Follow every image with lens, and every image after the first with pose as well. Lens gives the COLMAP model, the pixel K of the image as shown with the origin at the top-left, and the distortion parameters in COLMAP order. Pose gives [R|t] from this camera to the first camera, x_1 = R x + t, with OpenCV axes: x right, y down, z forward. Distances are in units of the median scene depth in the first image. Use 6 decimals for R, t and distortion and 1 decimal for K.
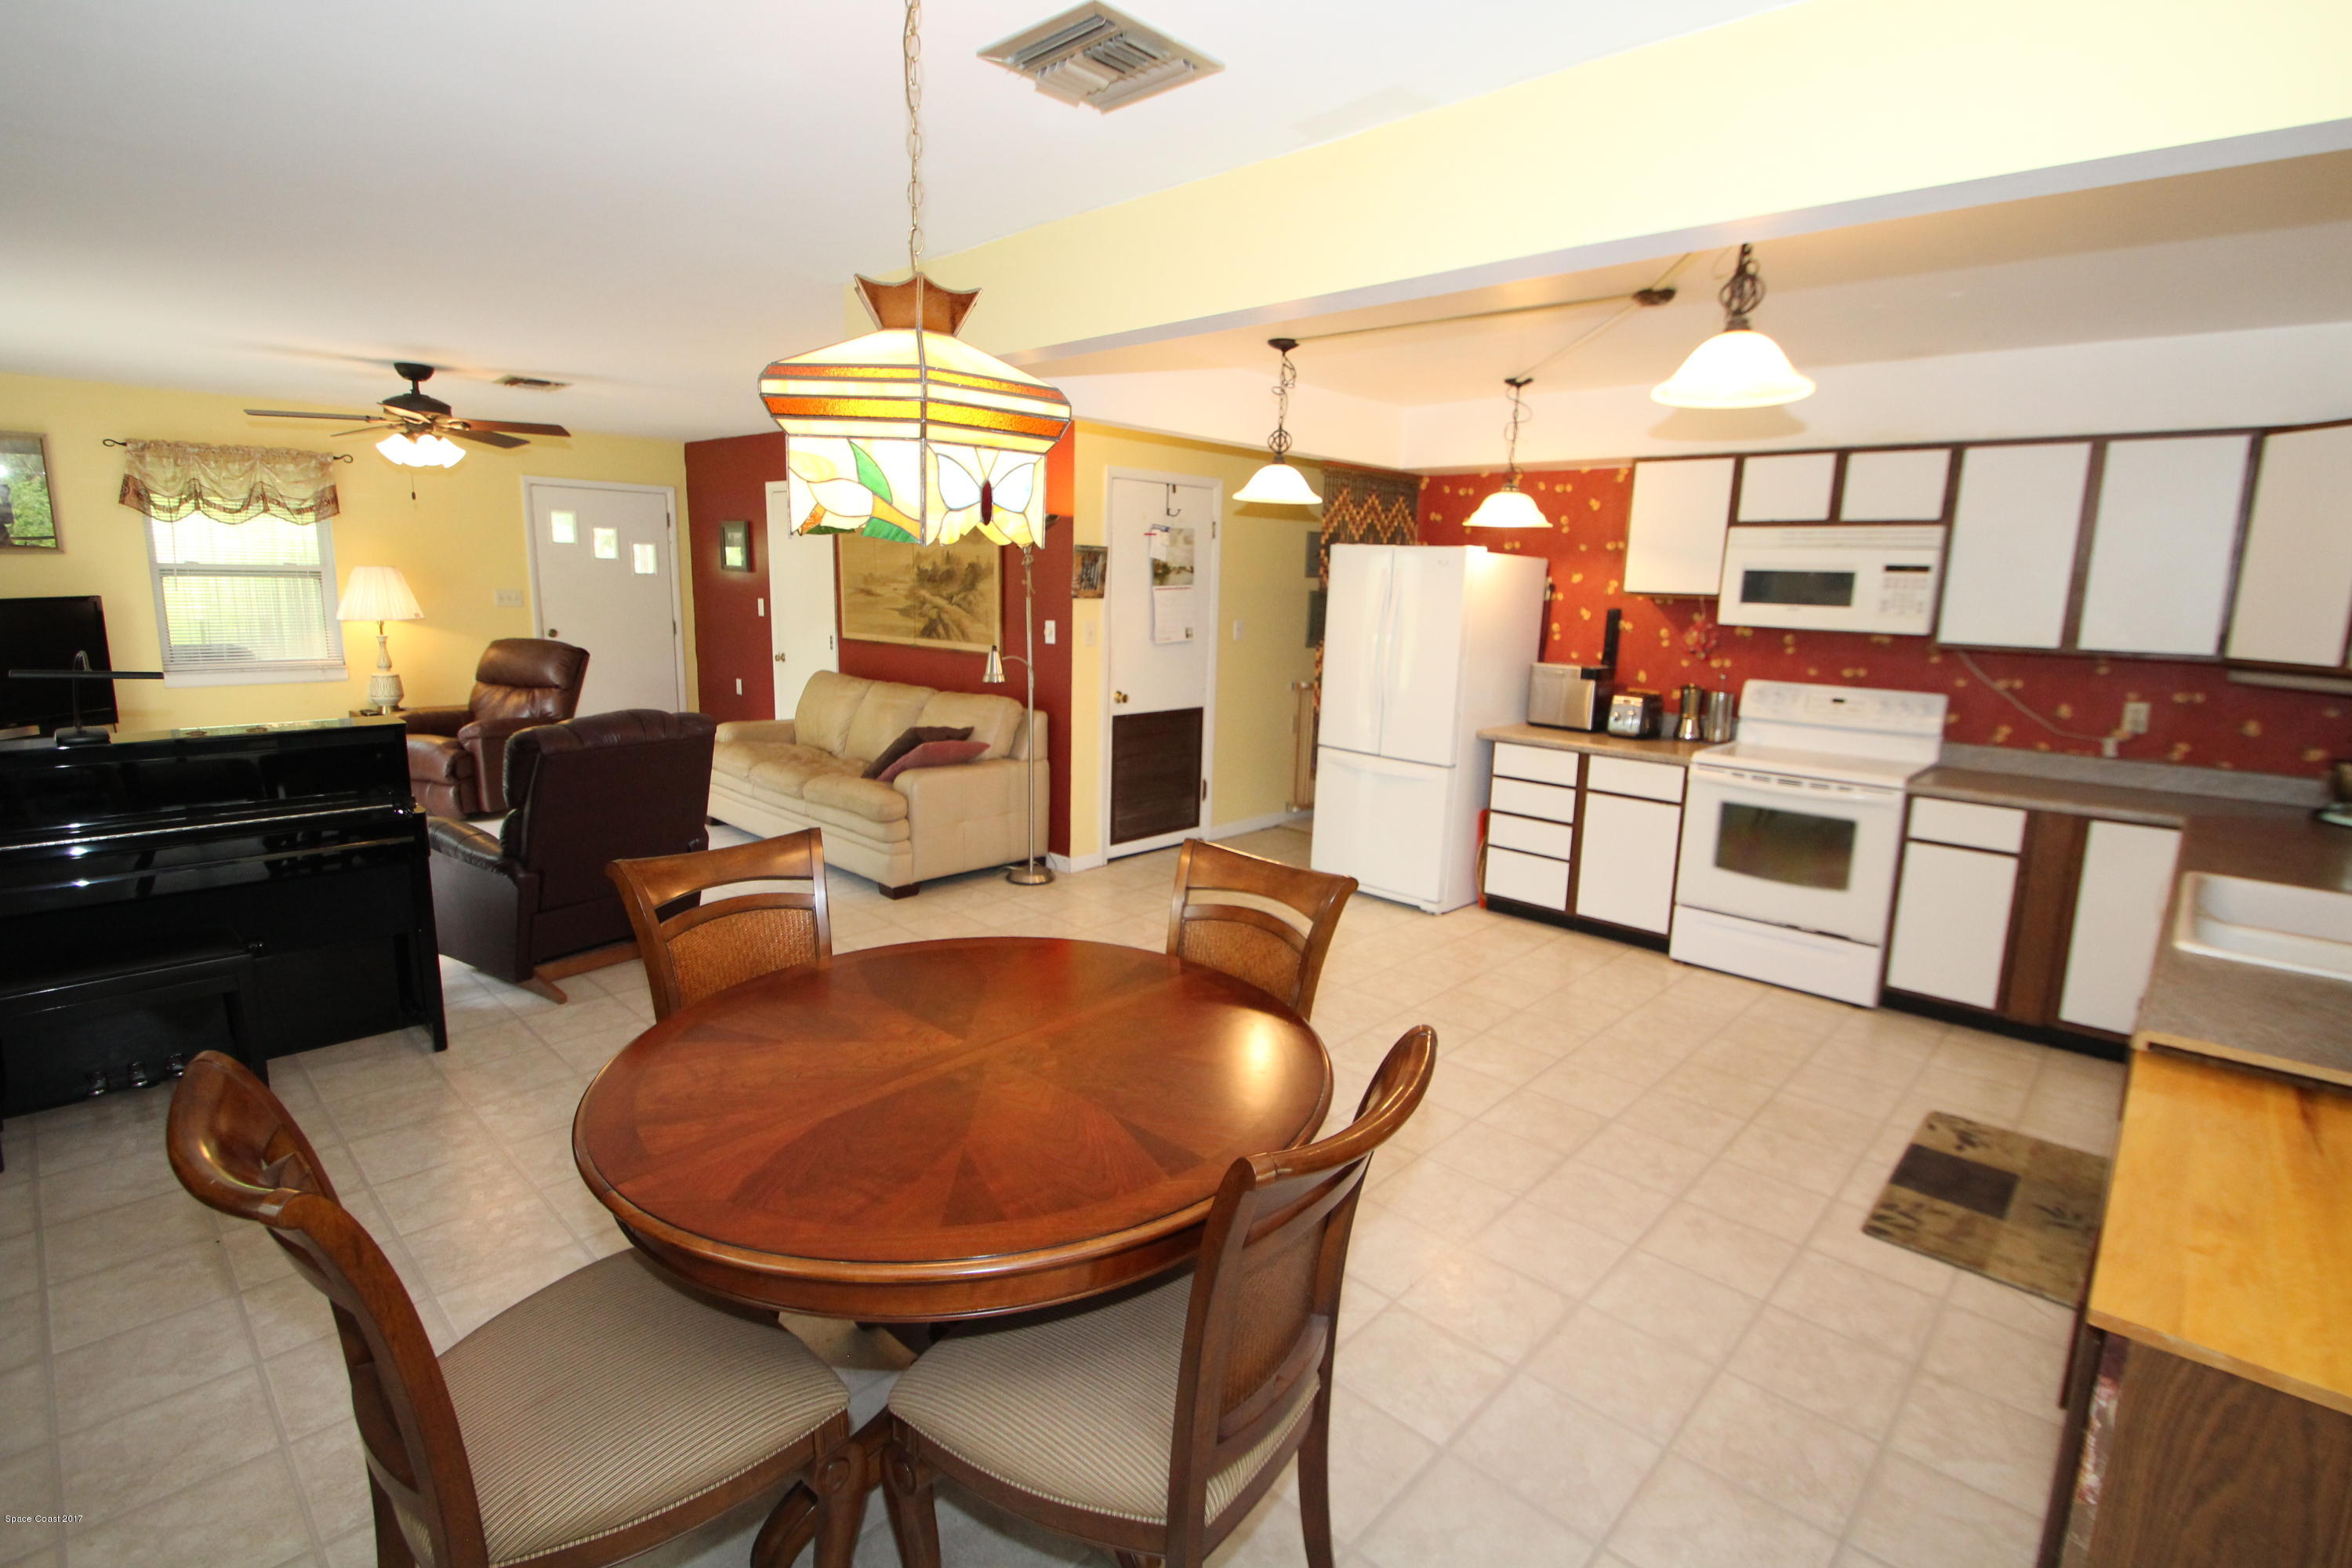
lens RADIAL K [[1113.4, 0, 1209.3], [0, 1113.4, 770.5], [0, 0, 1]] dist [0.009385, -0.000087]
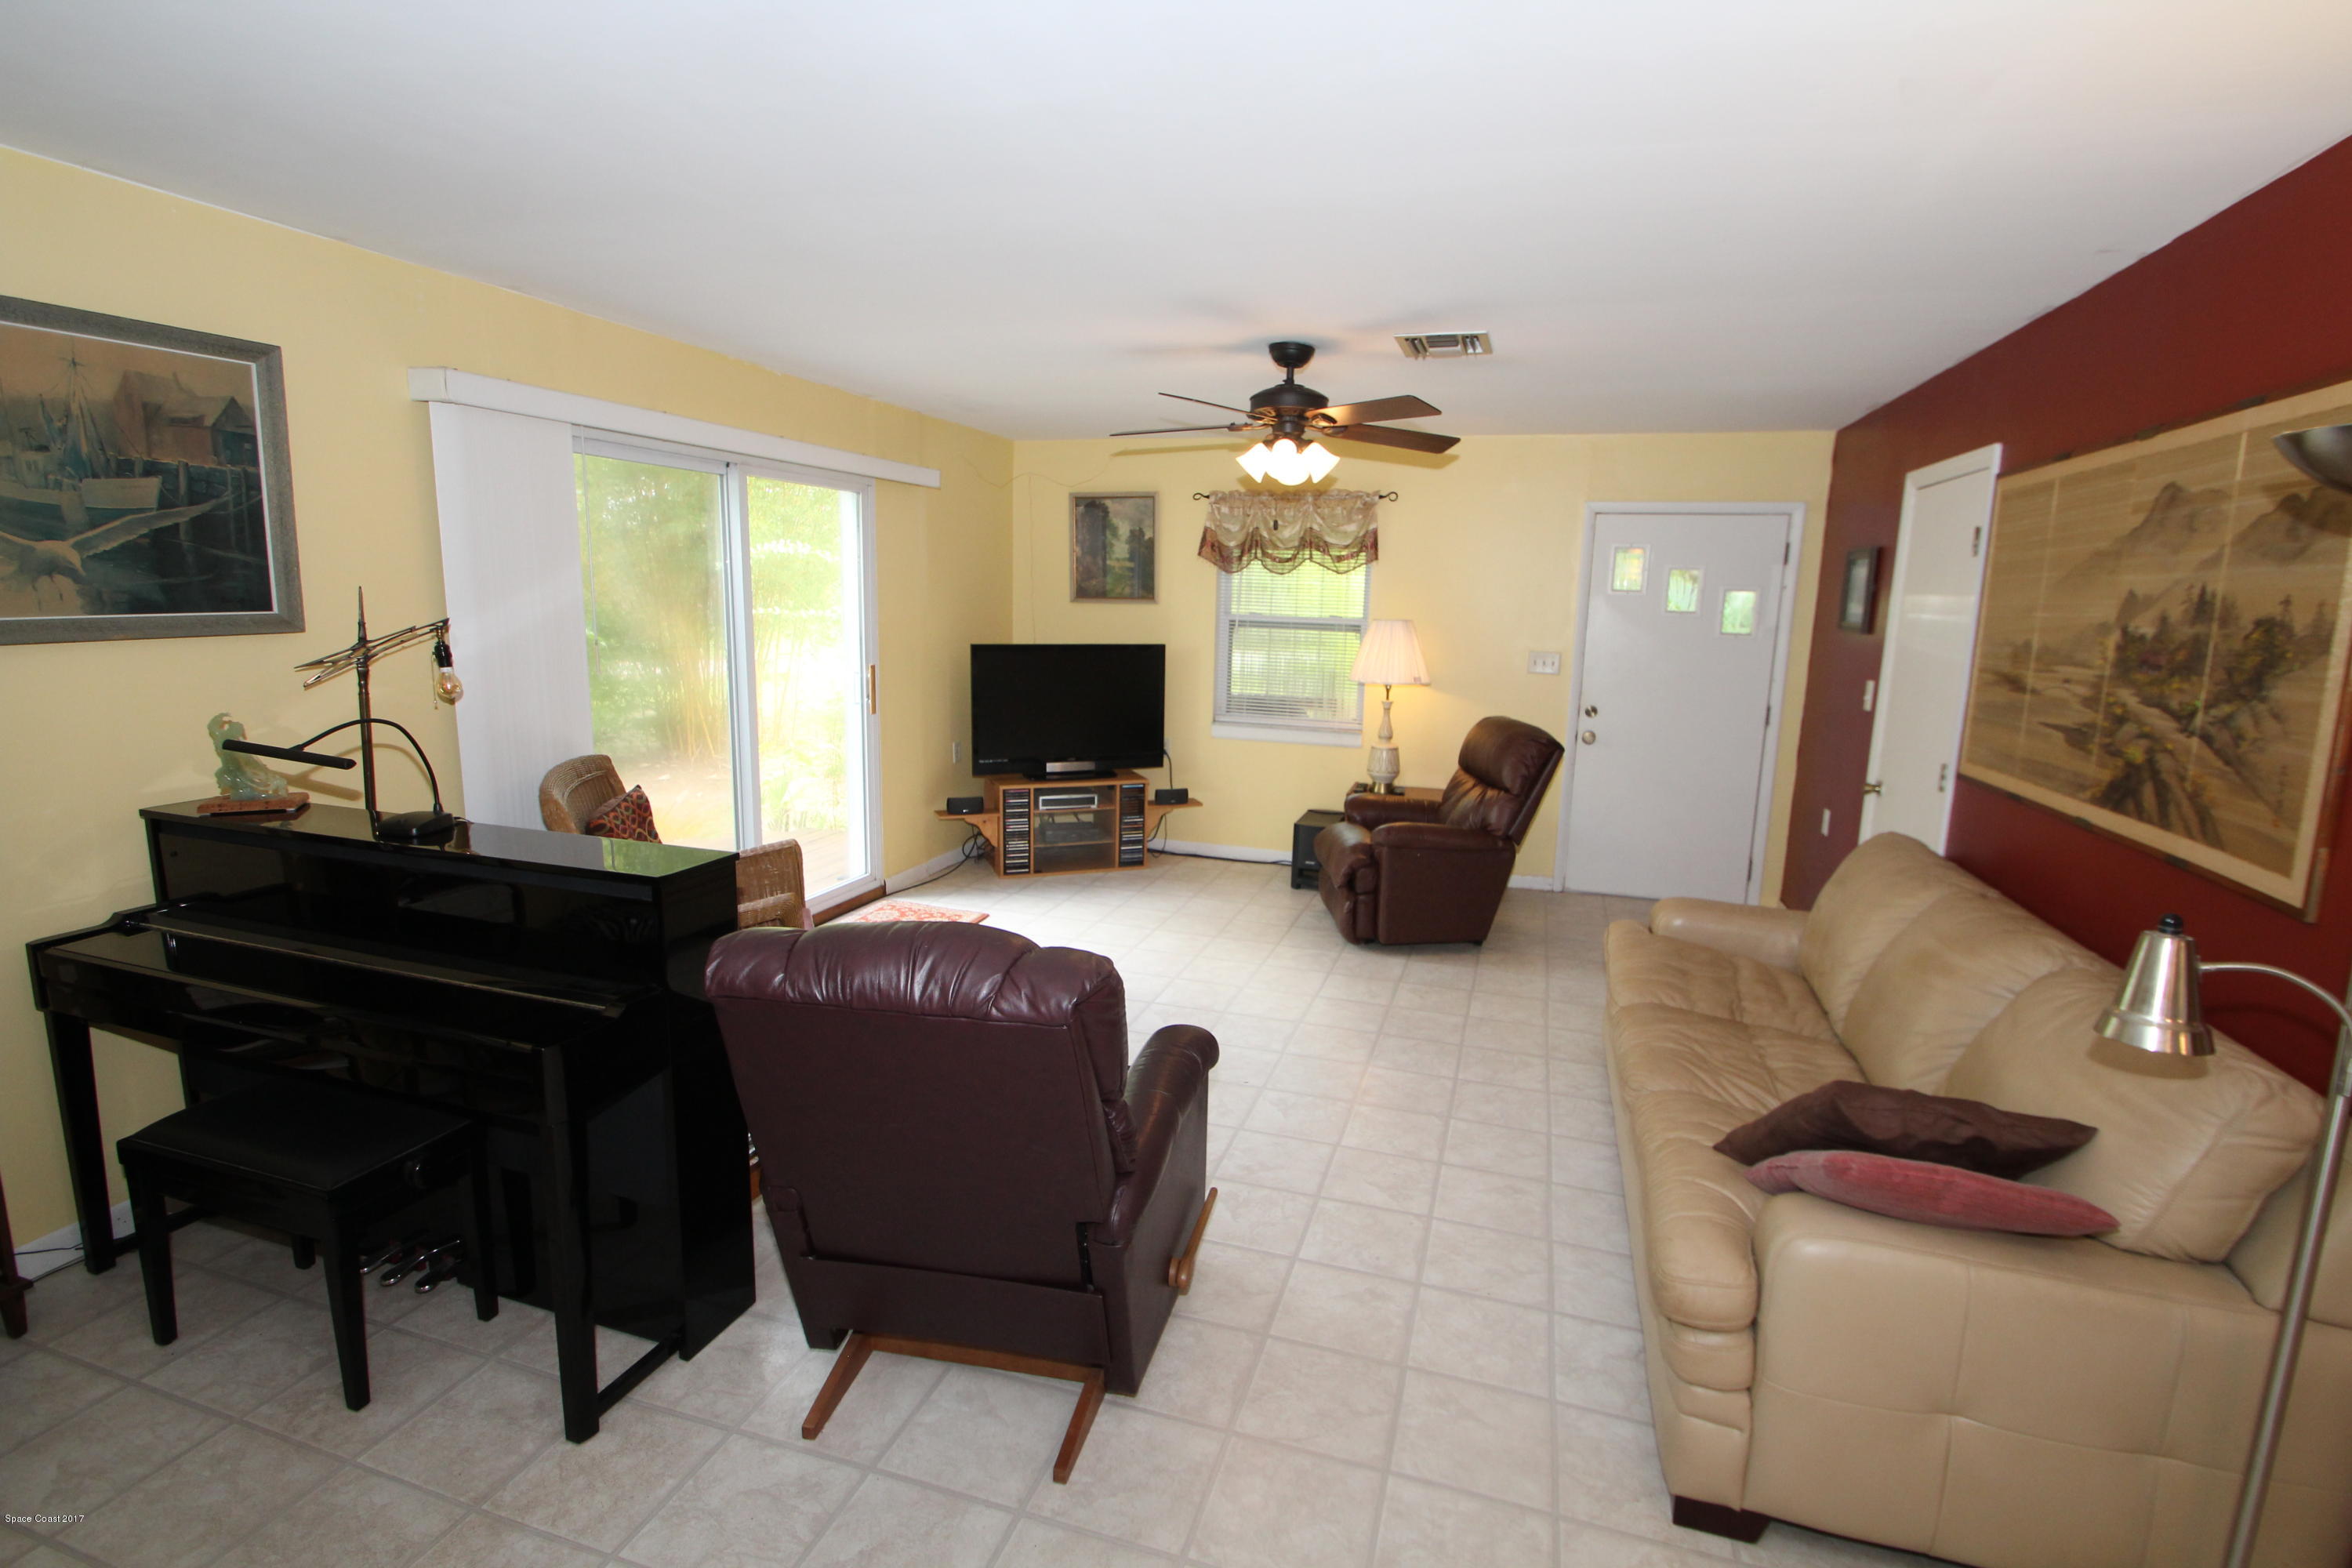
lens RADIAL K [[1099.0, 0, 1189.7], [0, 1099.0, 775.5], [0, 0, 1]] dist [0.010909, -0.016437]
pose [[0.421525, 0.133675, -0.896910, -0.059803], [-0.173381, 0.982709, 0.064977, -0.127579], [0.890087, 0.128118, 0.437414, 0.695743]]
